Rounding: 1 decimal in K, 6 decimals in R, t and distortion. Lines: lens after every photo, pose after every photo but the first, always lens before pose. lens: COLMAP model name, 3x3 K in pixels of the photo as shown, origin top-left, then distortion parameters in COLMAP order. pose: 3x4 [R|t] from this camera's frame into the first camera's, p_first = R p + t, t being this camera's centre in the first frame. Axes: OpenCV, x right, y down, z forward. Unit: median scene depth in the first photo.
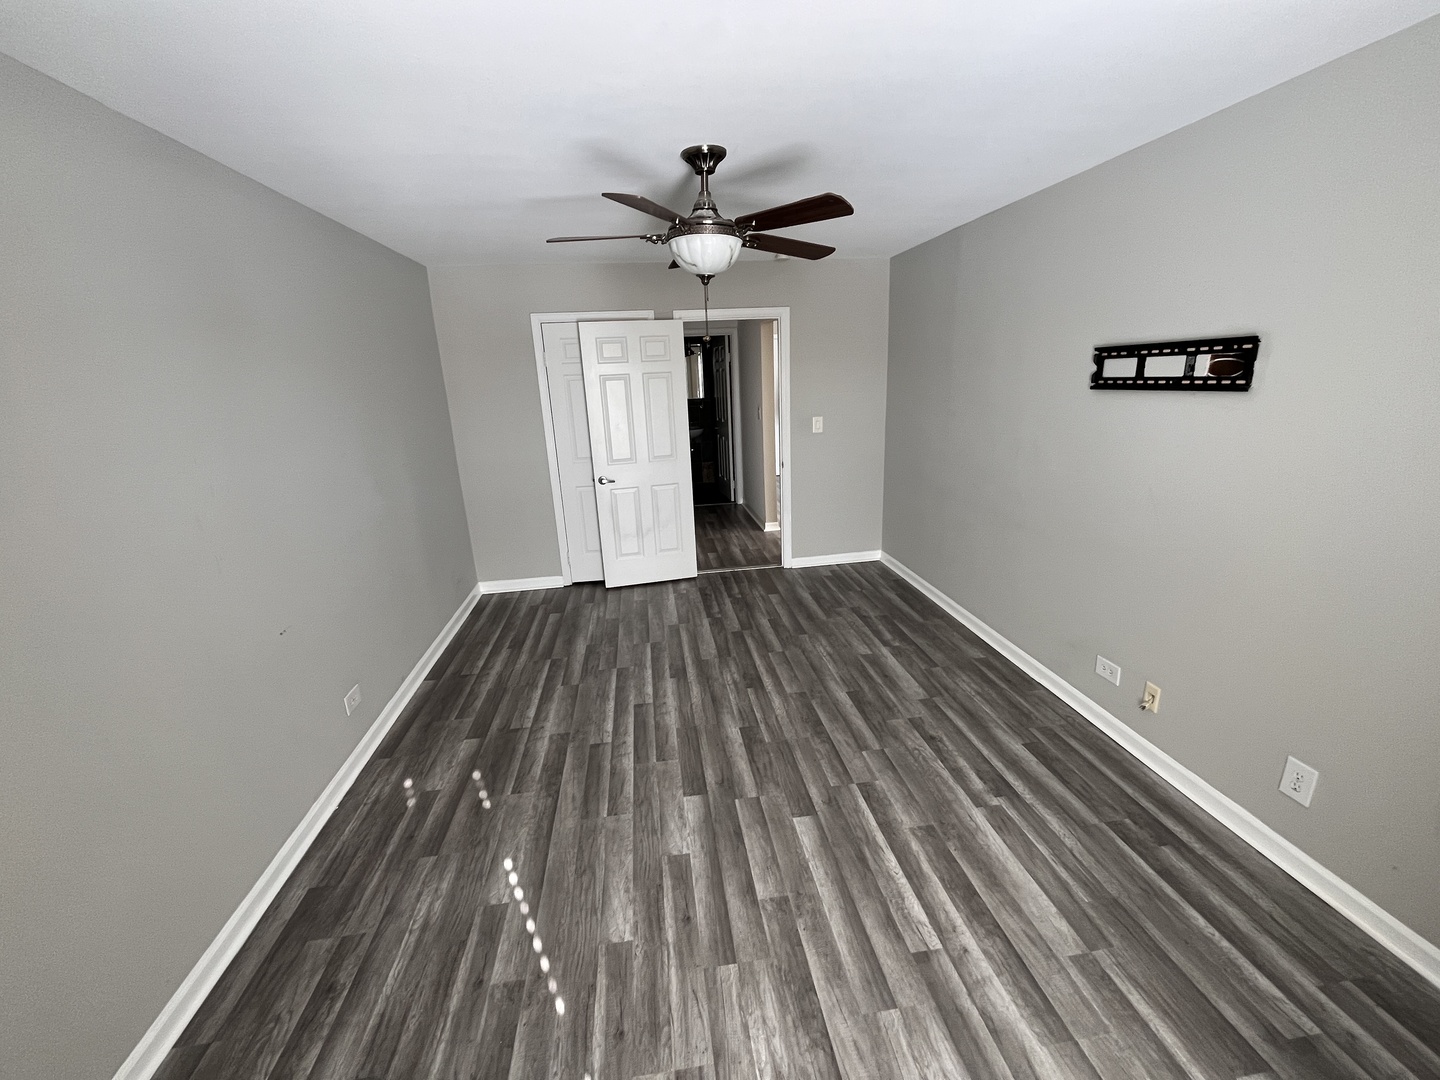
lens RADIAL K [[586.1, 0, 713.6], [0, 586.1, 531.1], [0, 0, 1]] dist [-0.001931, 0.000616]
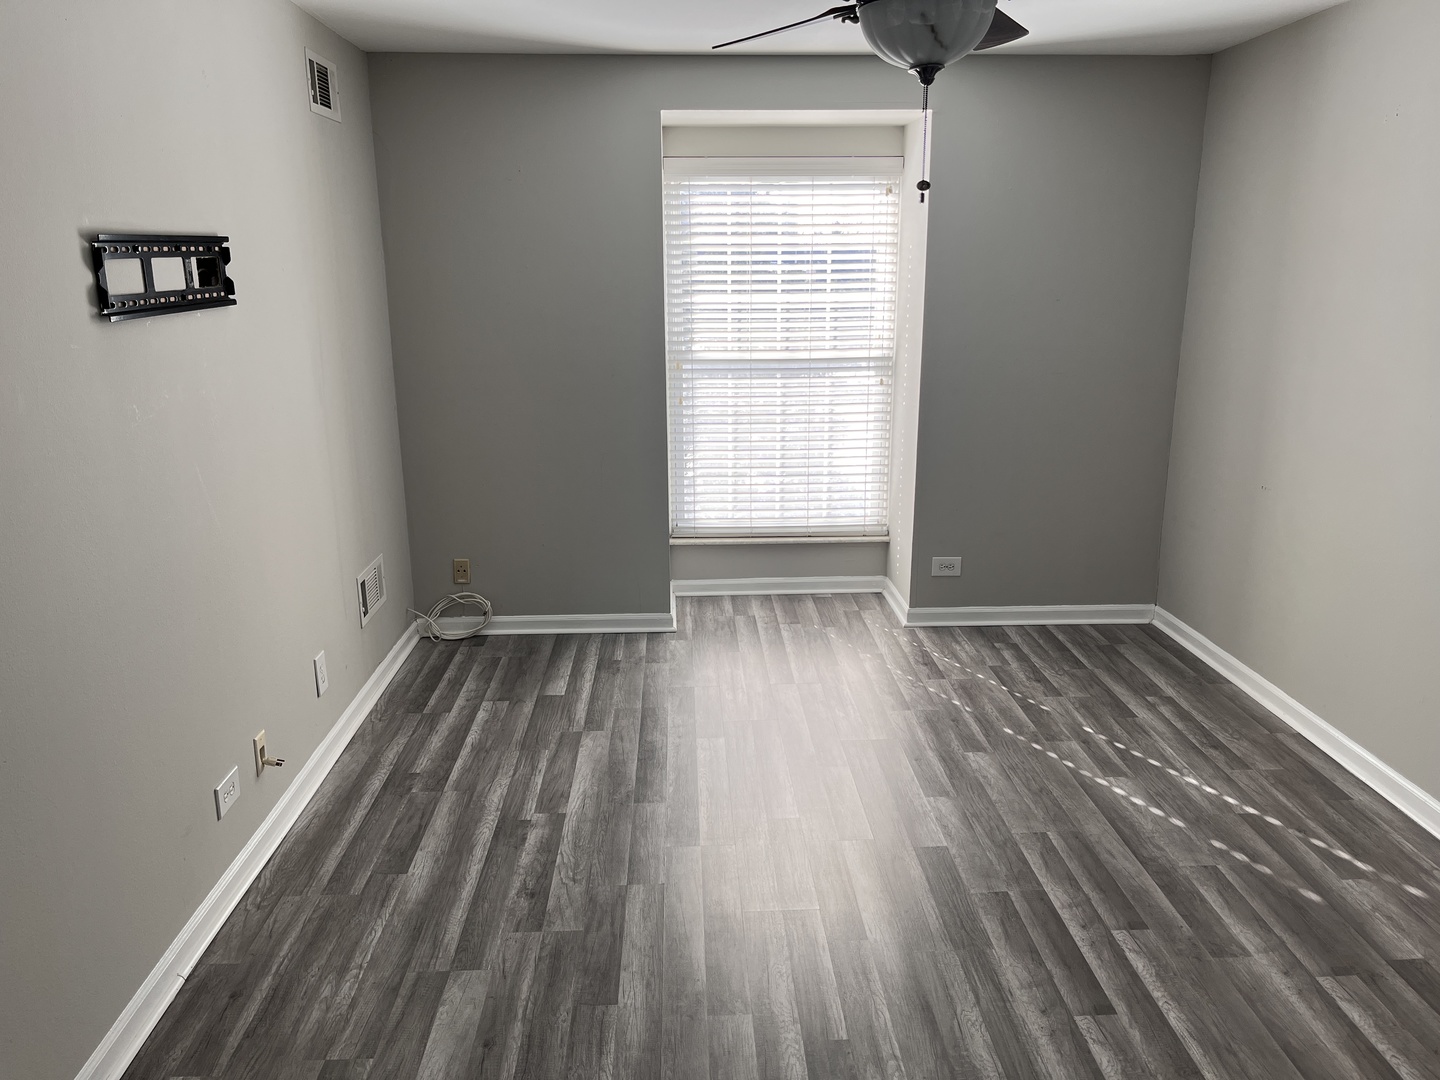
lens RADIAL K [[1098.7, 0, 720.4], [0, 1098.7, 540.8], [0, 0, 1]] dist [0.033215, -0.040685]
pose [[-0.994773, 0.025991, 0.098747, 0.082999], [0.071271, 0.869269, 0.489176, -0.552494], [-0.073123, 0.493656, -0.866577, 2.057972]]
